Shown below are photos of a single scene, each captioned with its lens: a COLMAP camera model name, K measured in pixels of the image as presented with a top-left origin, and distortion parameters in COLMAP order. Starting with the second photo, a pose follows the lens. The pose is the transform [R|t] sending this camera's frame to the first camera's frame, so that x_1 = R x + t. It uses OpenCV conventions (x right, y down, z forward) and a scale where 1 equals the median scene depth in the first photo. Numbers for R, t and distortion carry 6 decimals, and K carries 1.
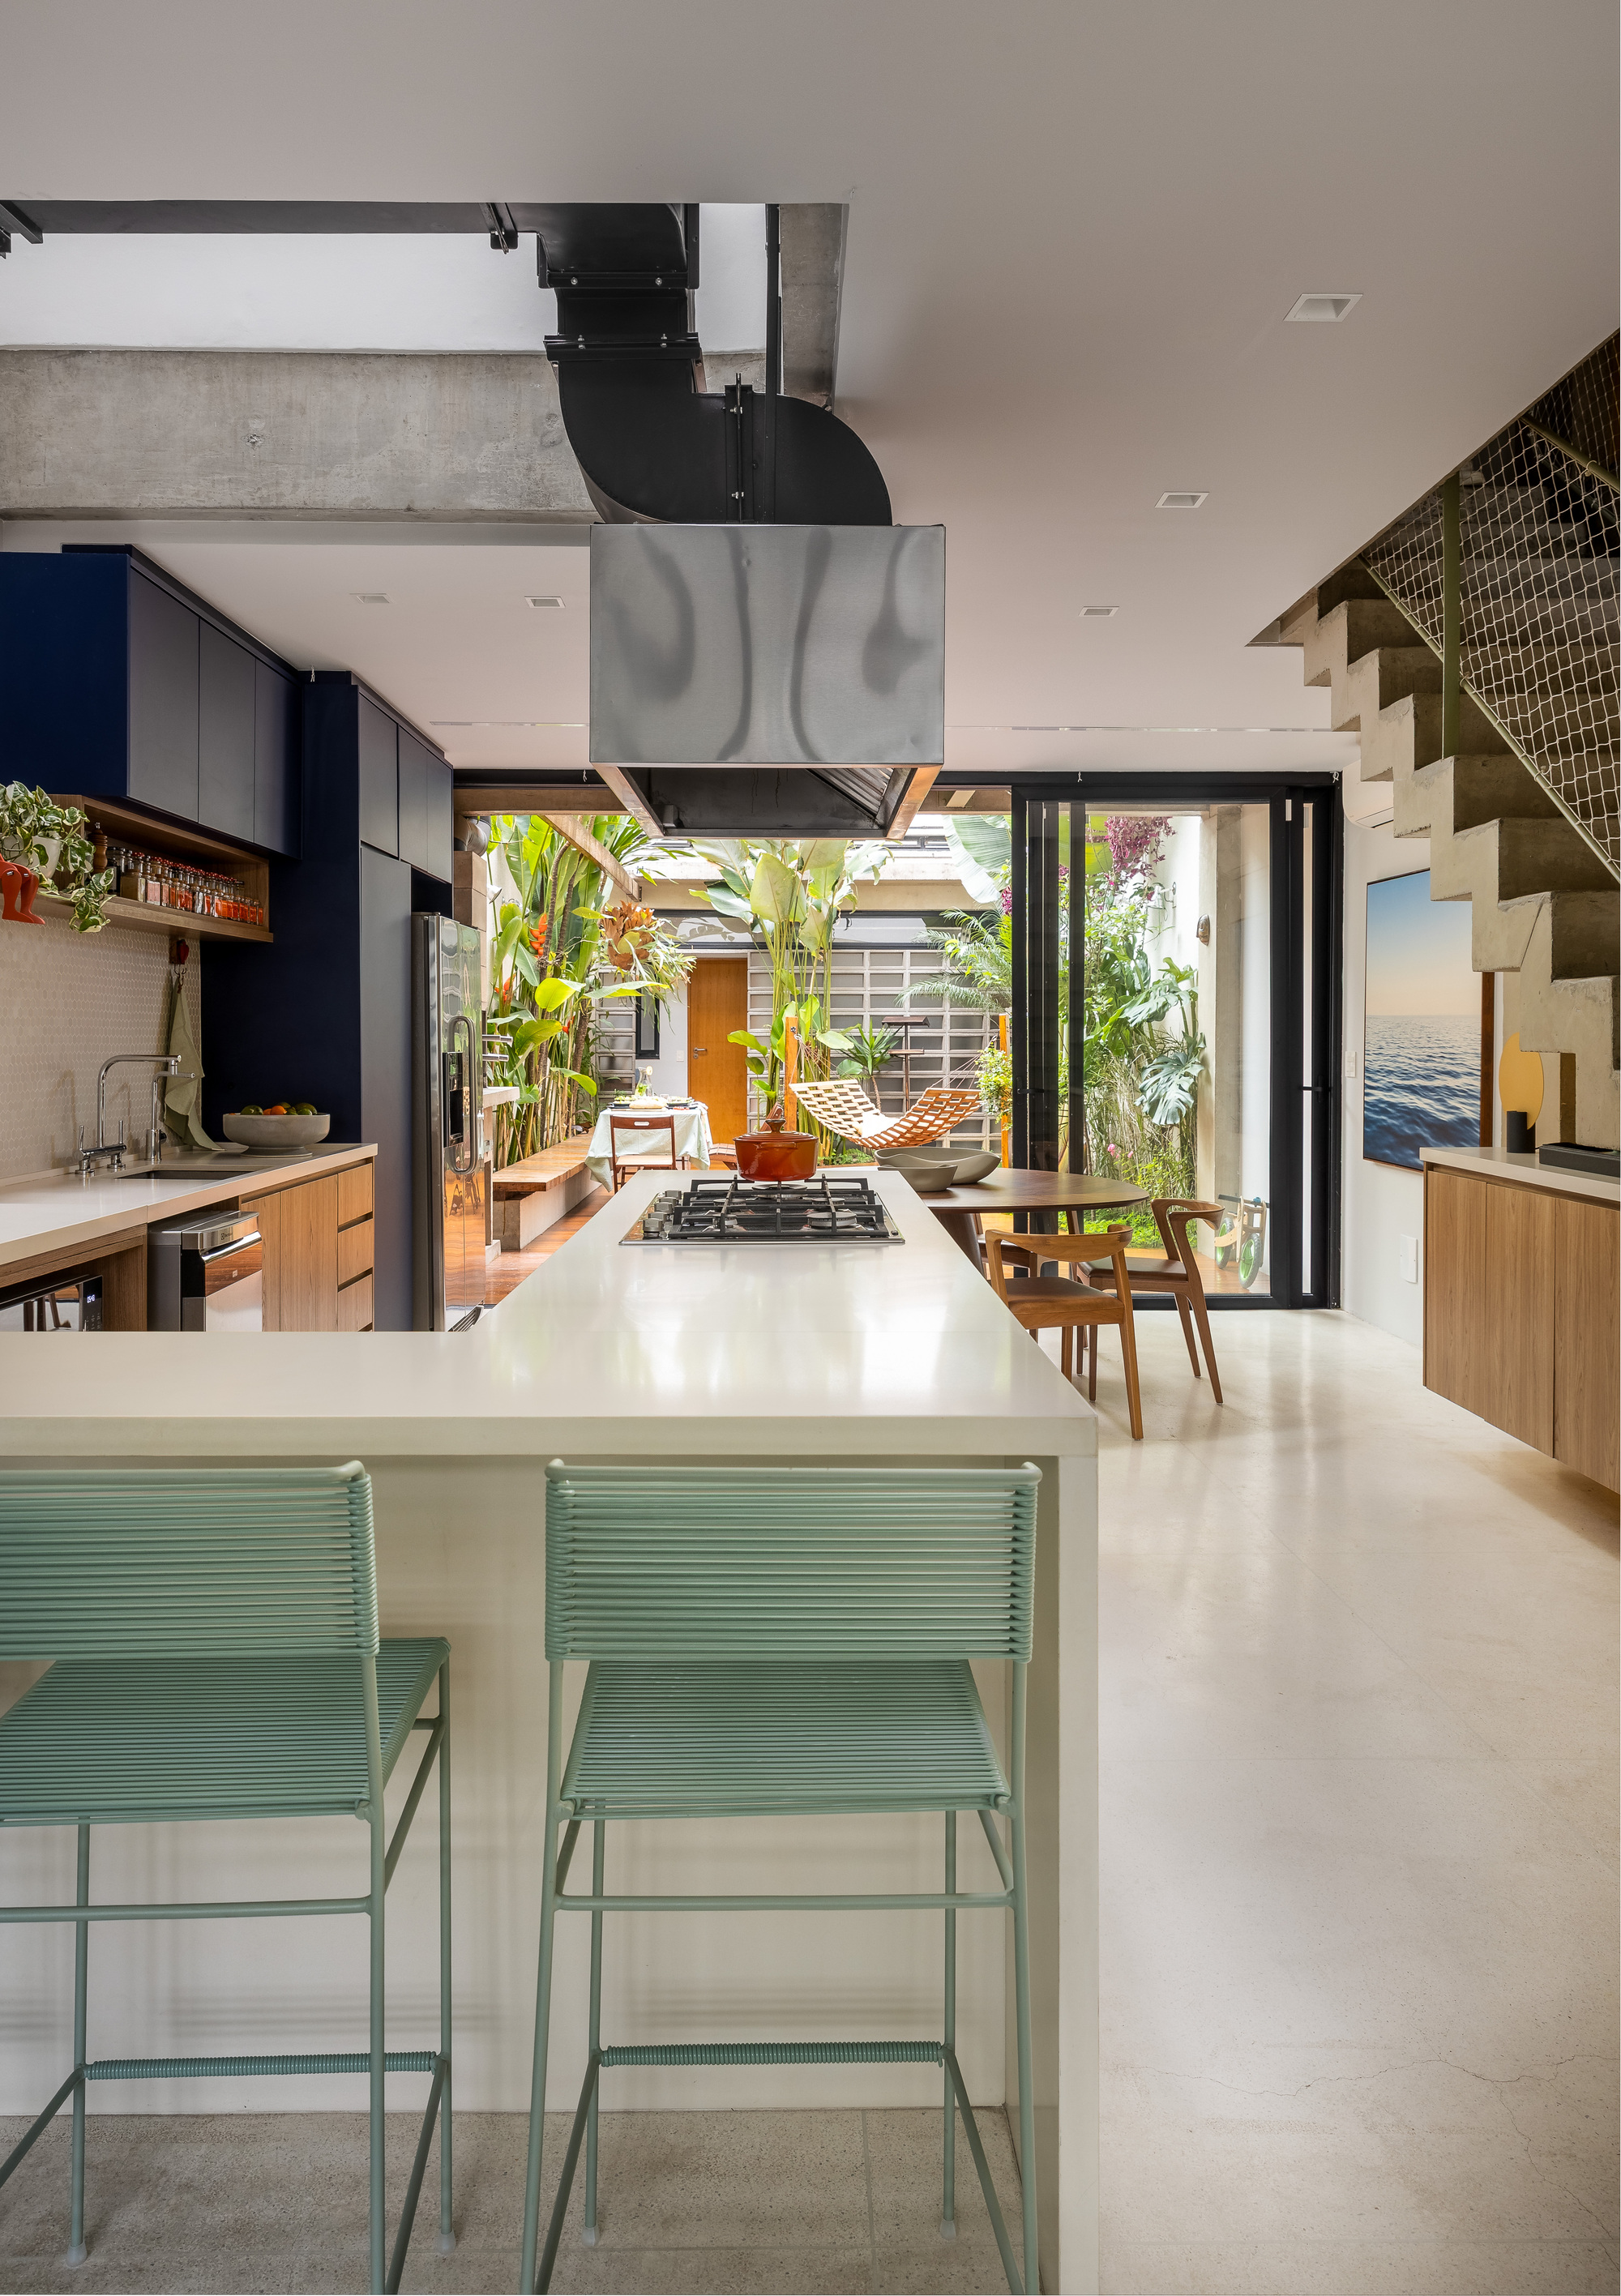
lens RADIAL K [[1608.3, 0, 800.6], [0, 1608.3, 1071.9], [0, 0, 1]] dist [0.010445, -0.005785]
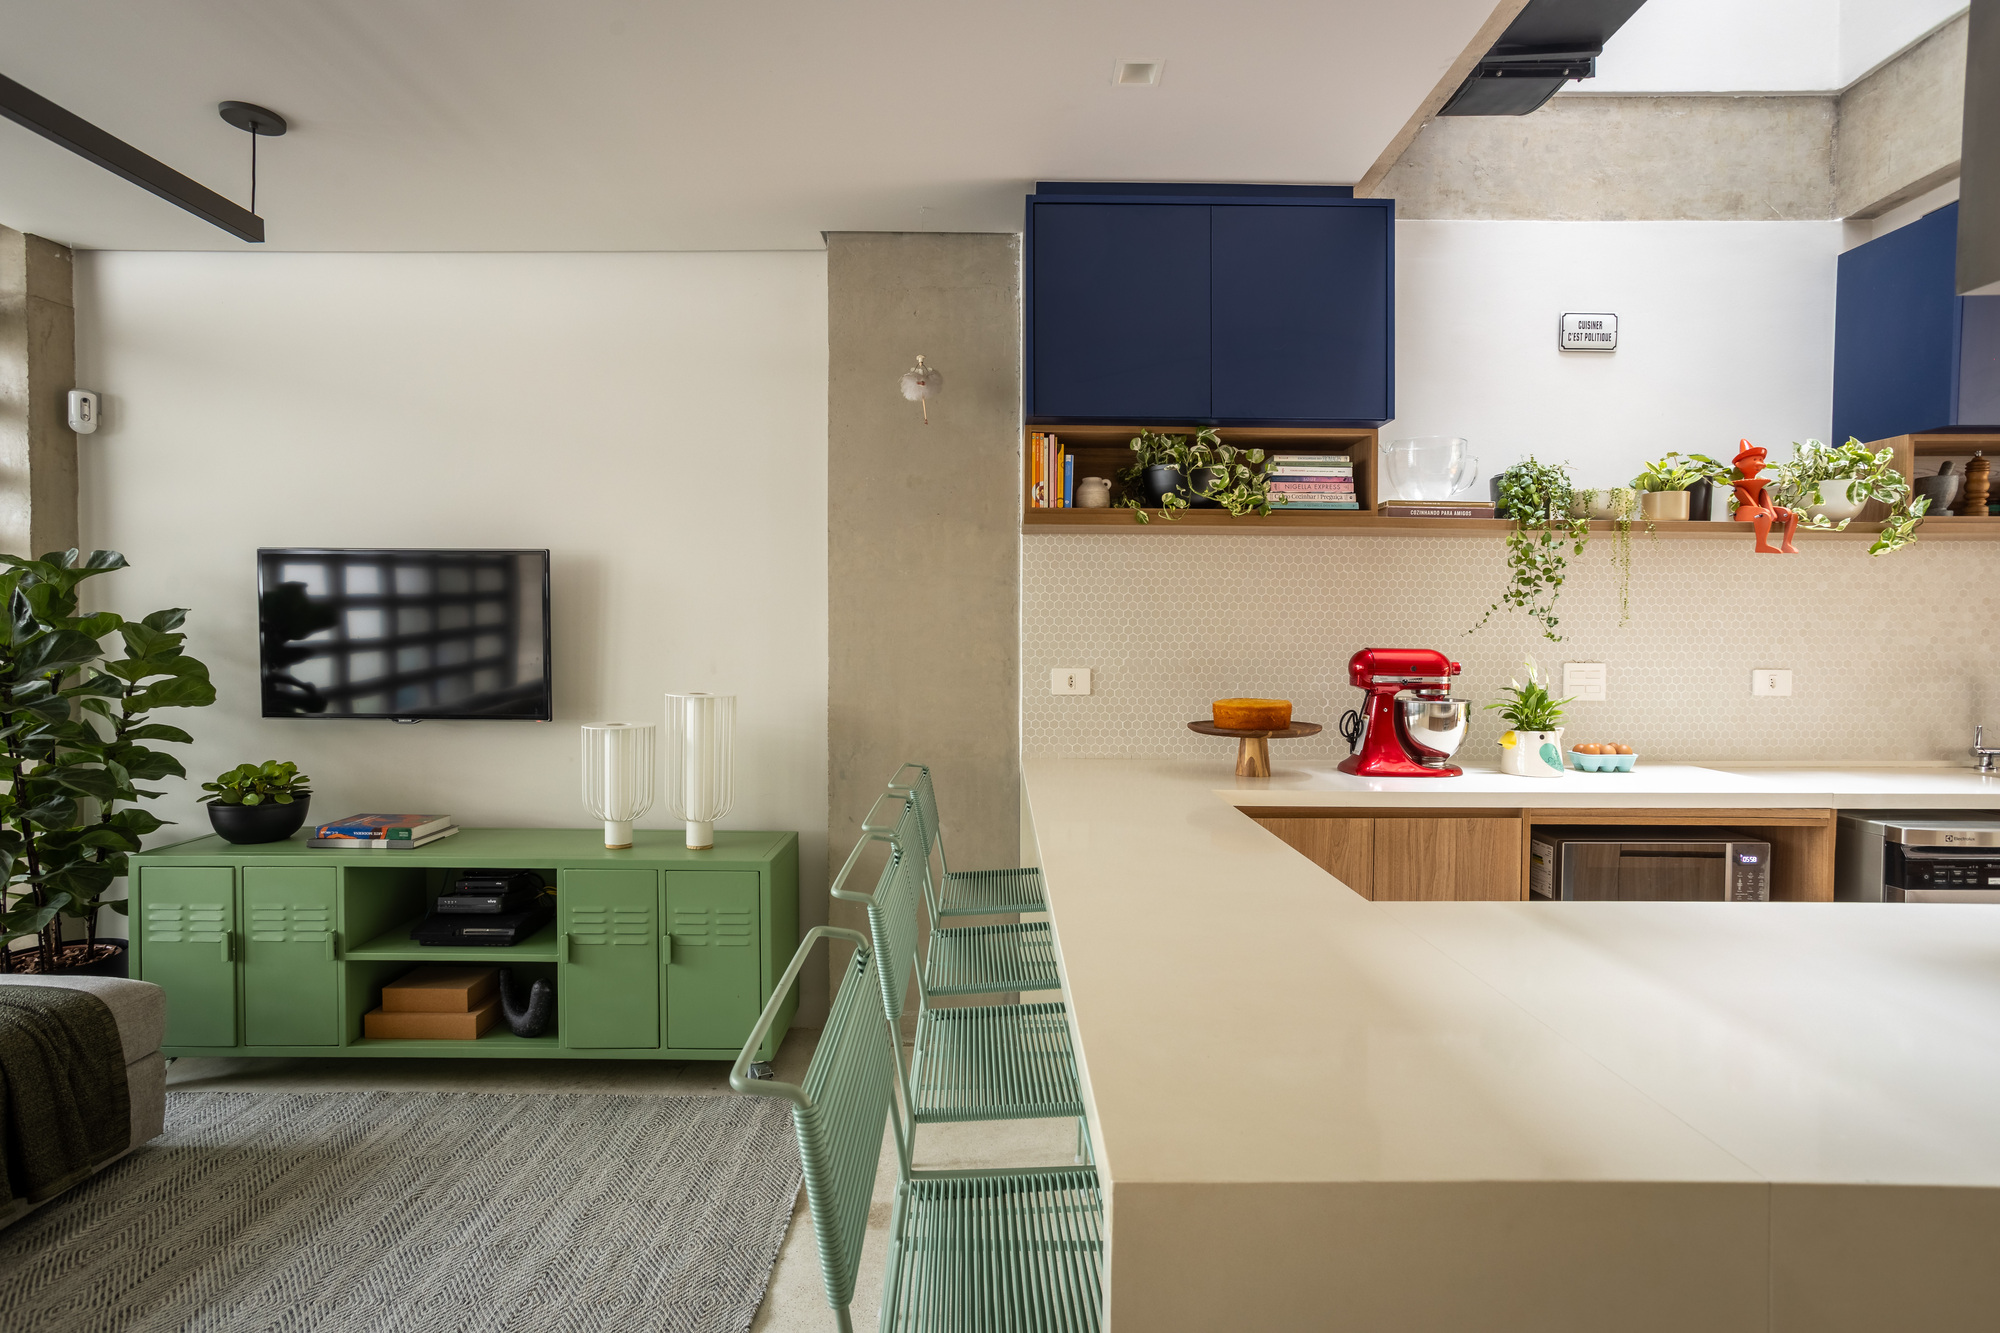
lens RADIAL K [[1009.5, 0, 993.5], [0, 1009.5, 663.3], [0, 0, 1]] dist [-0.043294, 0.022239]
pose [[-0.001068, 0.021127, -0.999776, 0.109739], [-0.023273, 0.999505, 0.021146, -0.003738], [0.999729, 0.023290, -0.000576, 0.150254]]
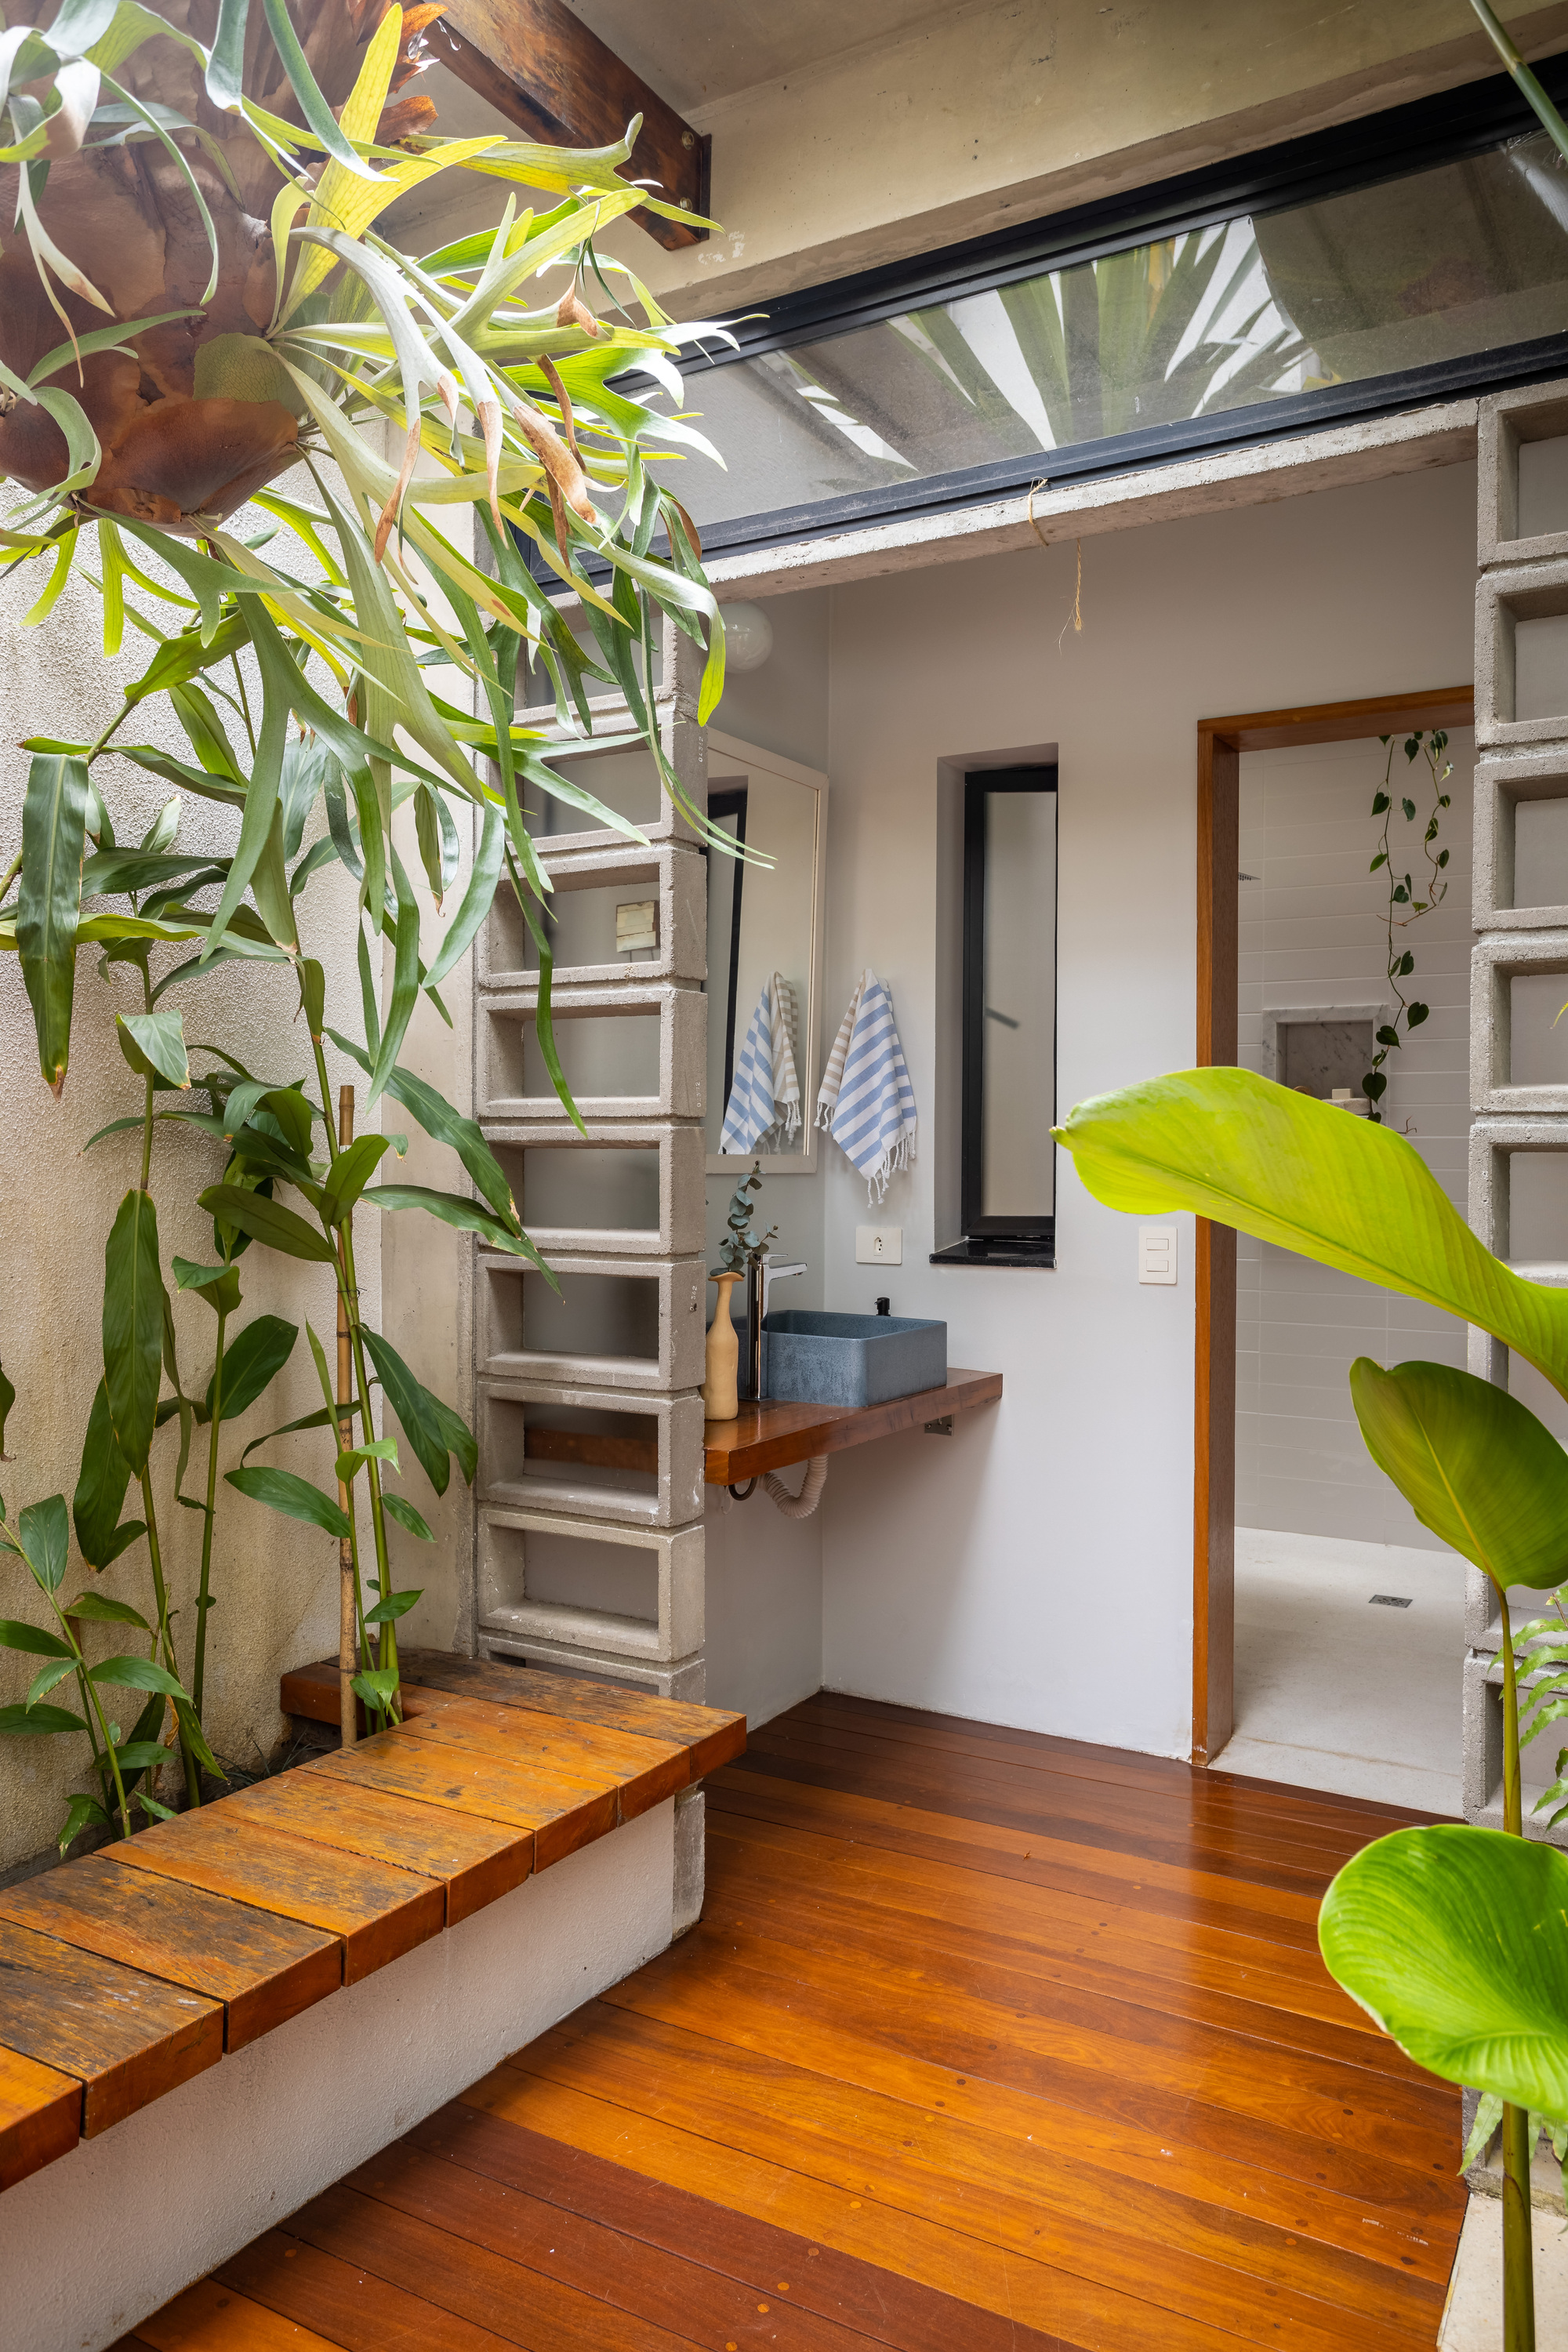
lens RADIAL K [[1680.9, 0, 790.2], [0, 1680.9, 1179.4], [0, 0, 1]] dist [-0.002505, 0.000698]
pose [[0.857981, 0.009592, -0.513591, -0.022188], [-0.012889, 0.999913, -0.002857, -0.032835], [0.513519, 0.009071, 0.858030, 1.516316]]
